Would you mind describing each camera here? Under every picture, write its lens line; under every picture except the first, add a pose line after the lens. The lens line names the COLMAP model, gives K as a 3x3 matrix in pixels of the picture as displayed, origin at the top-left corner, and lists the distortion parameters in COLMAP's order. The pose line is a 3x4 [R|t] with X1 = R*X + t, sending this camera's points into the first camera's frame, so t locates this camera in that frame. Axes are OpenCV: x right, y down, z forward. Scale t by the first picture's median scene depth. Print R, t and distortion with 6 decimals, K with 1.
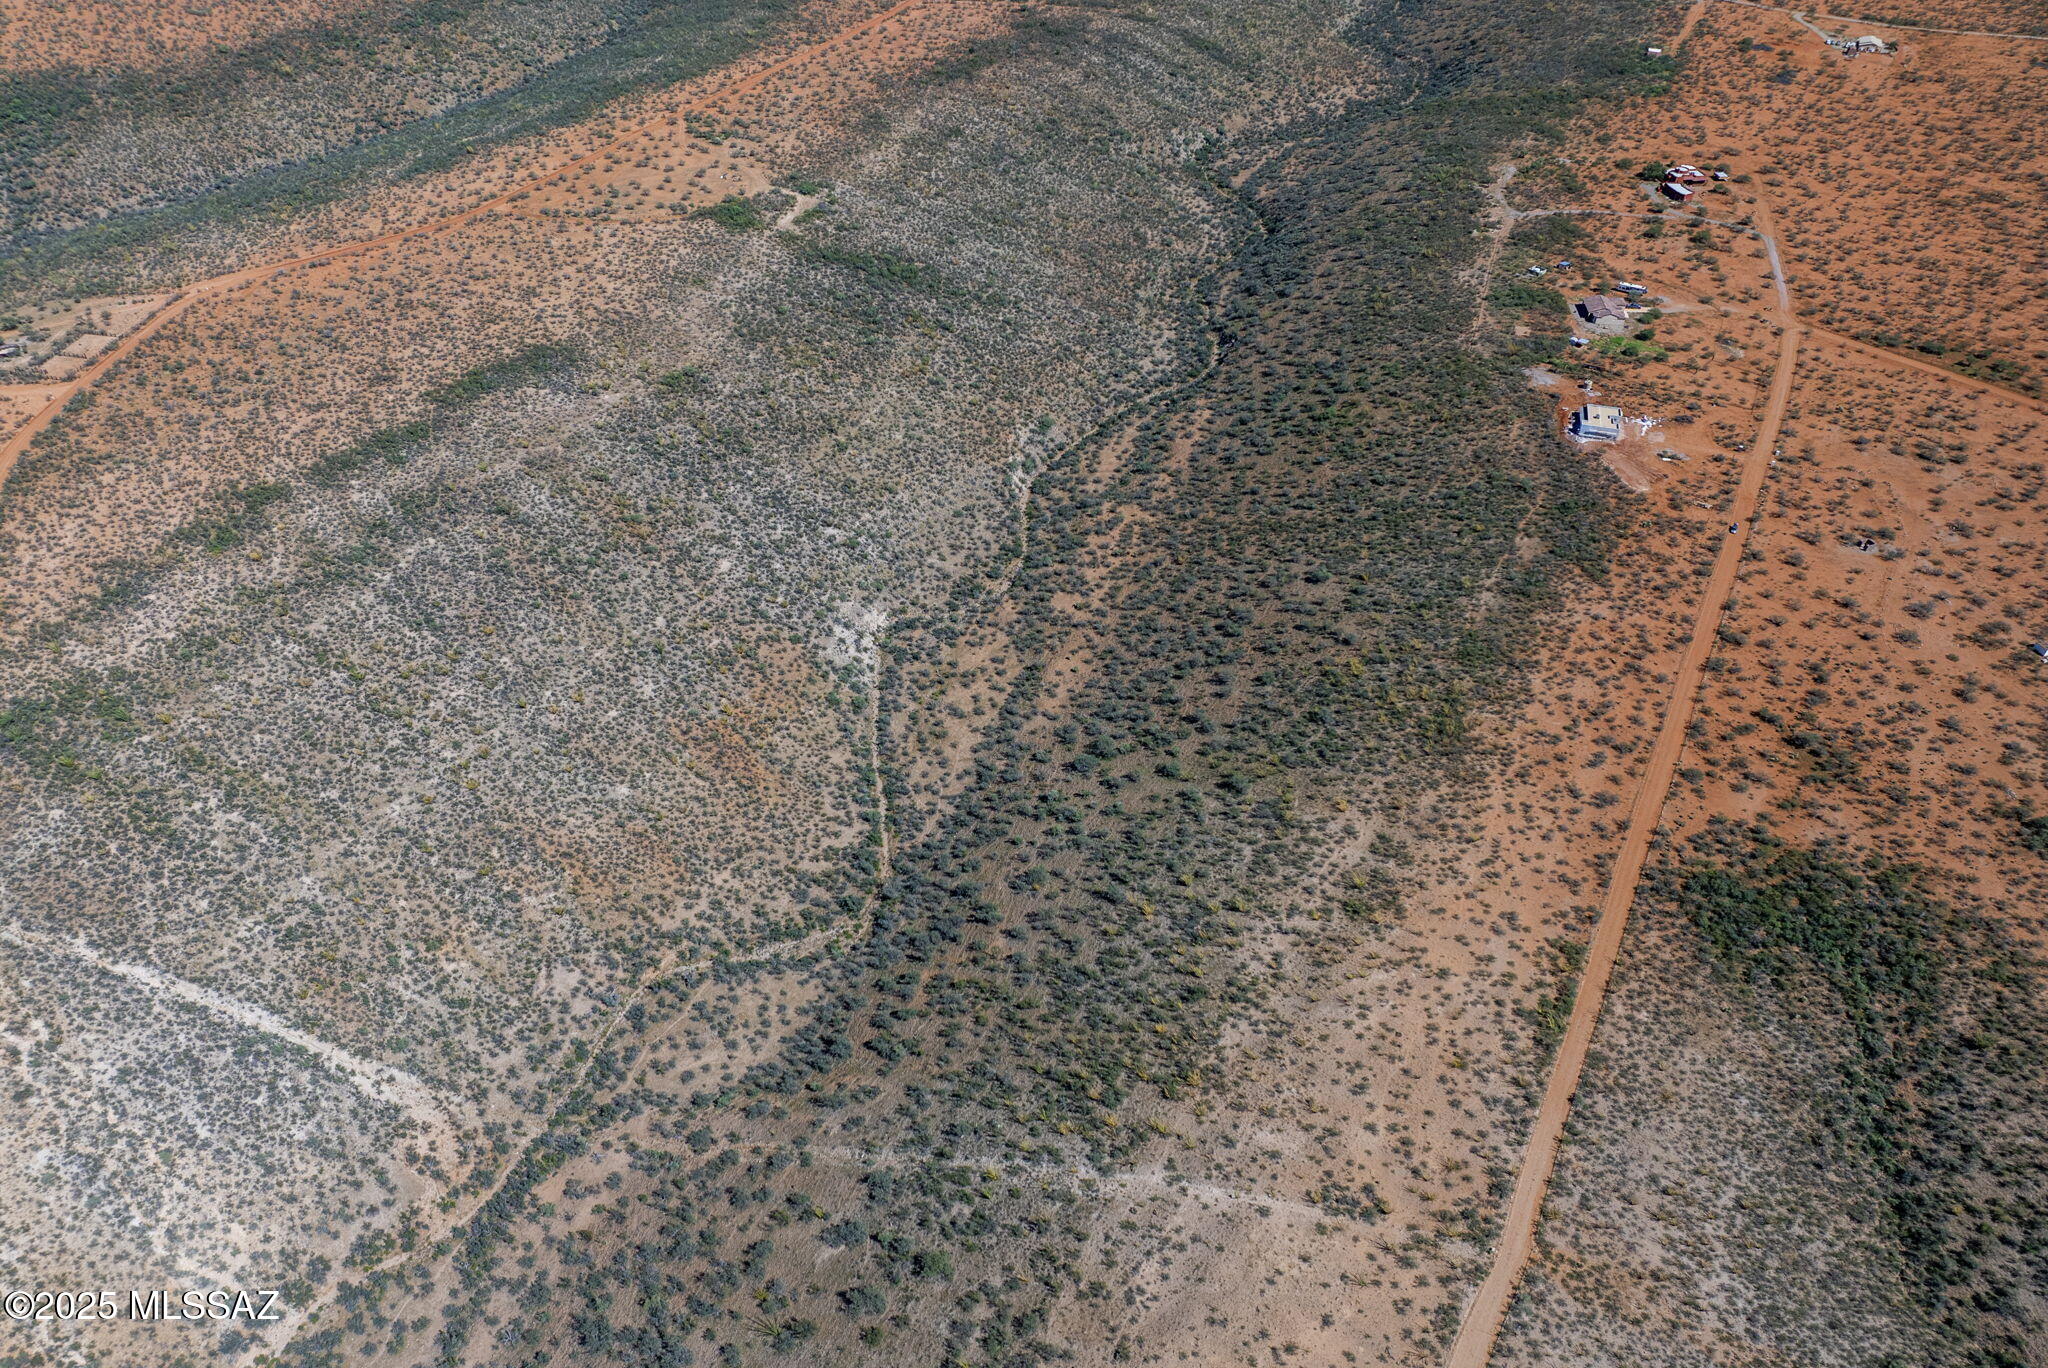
lens RADIAL K [[1441.5, 0, 1019.0], [0, 1441.5, 718.6], [0, 0, 1]] dist [-0.031835, -0.005212]
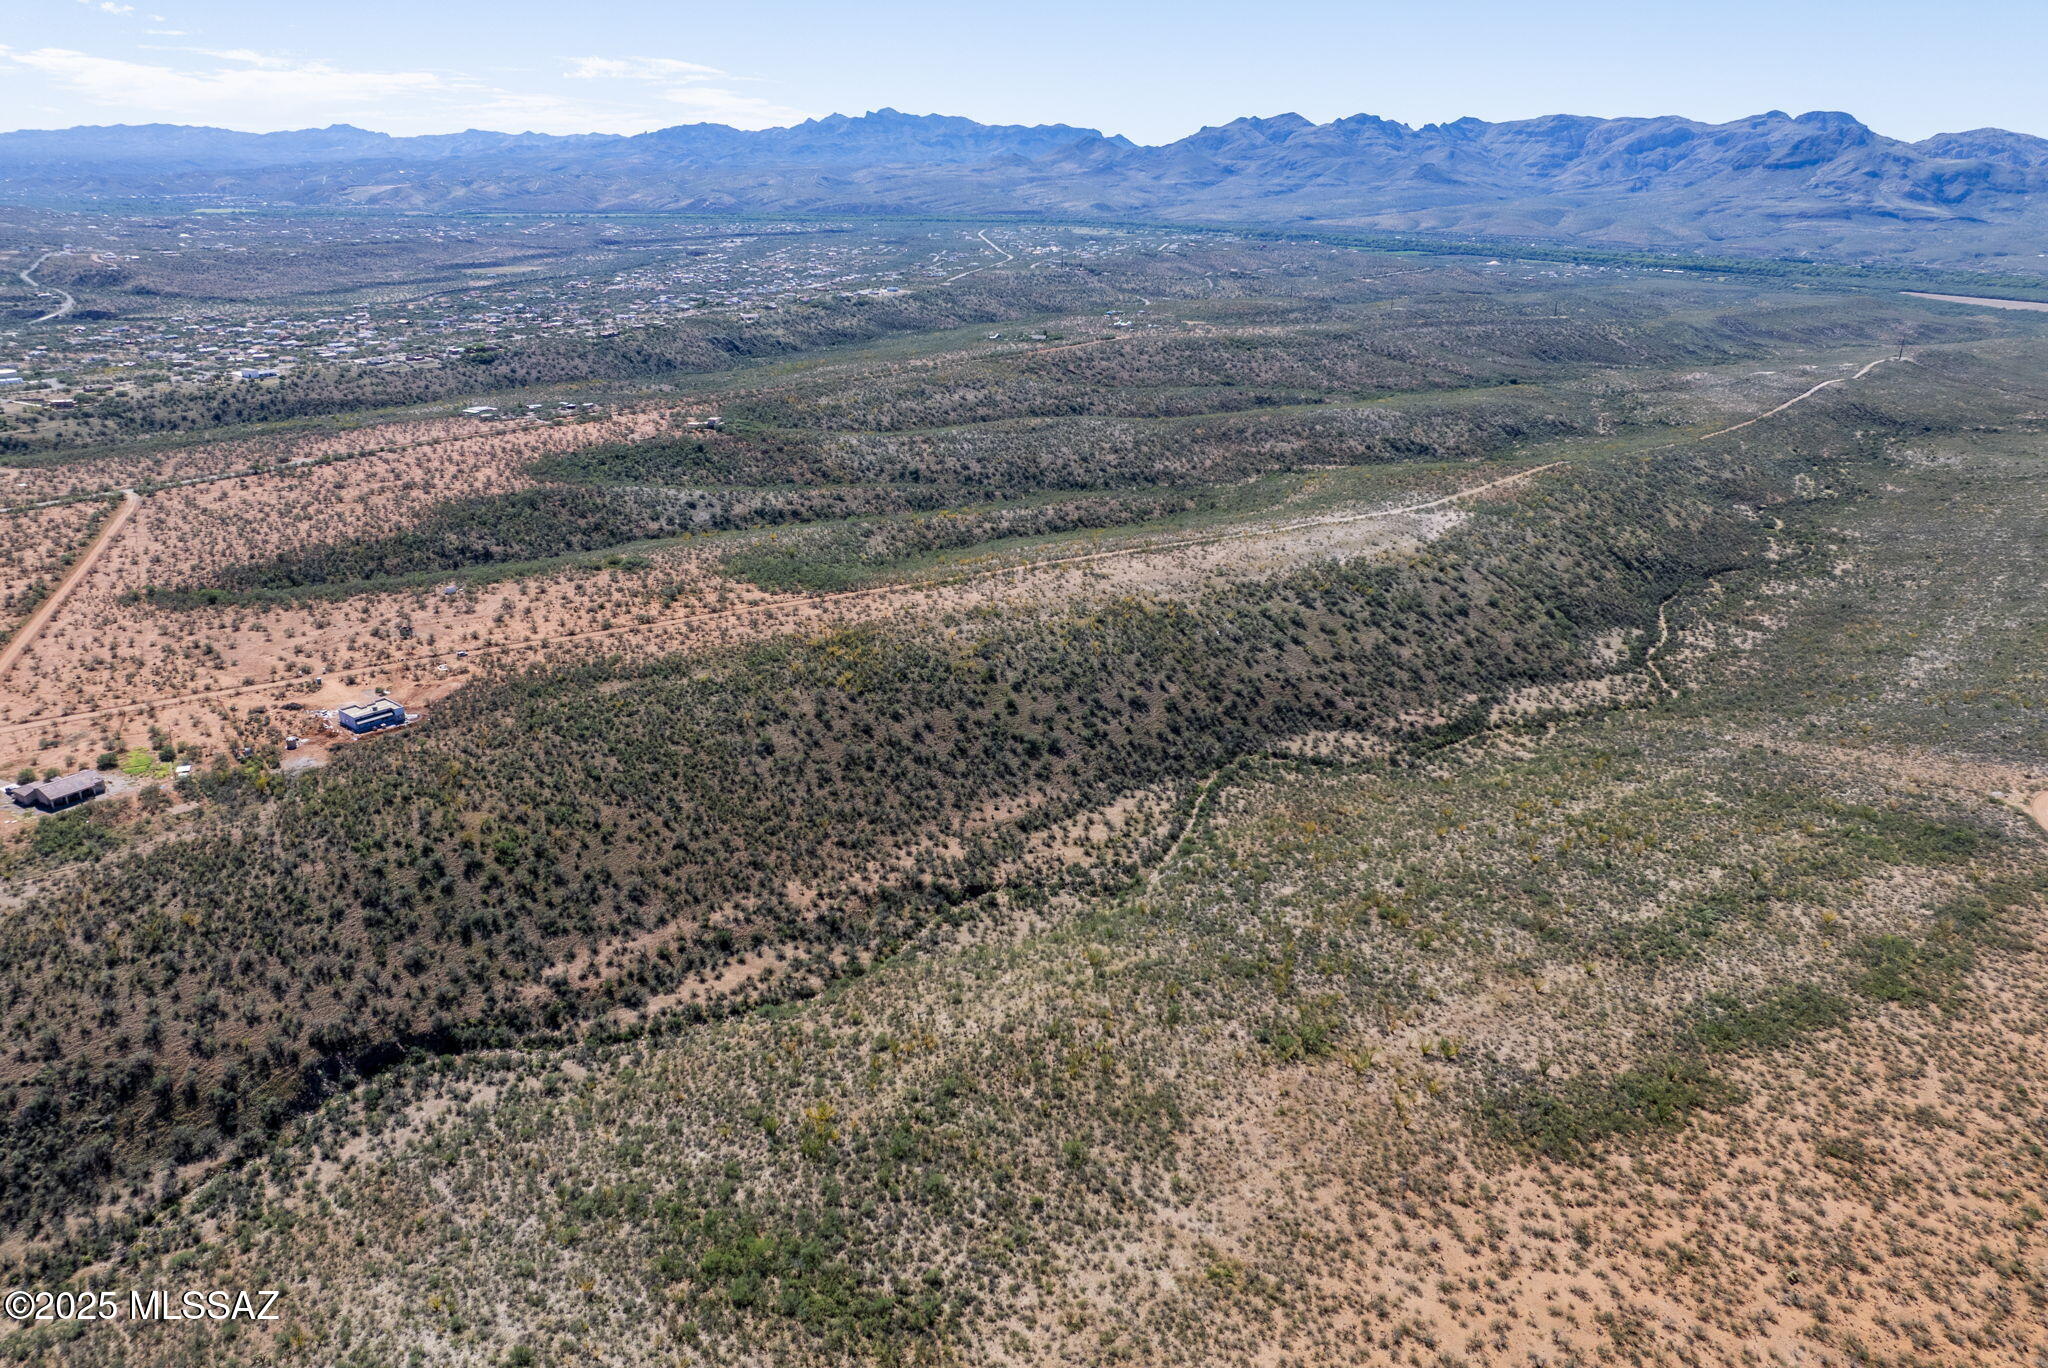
lens RADIAL K [[1441.5, 0, 1019.0], [0, 1441.5, 718.6], [0, 0, 1]] dist [-0.031835, -0.005212]
pose [[-0.903388, -0.177916, 0.390175, -0.457061], [0.260059, 0.496161, 0.828368, -1.126897], [-0.340970, 0.849806, -0.401957, 1.576398]]
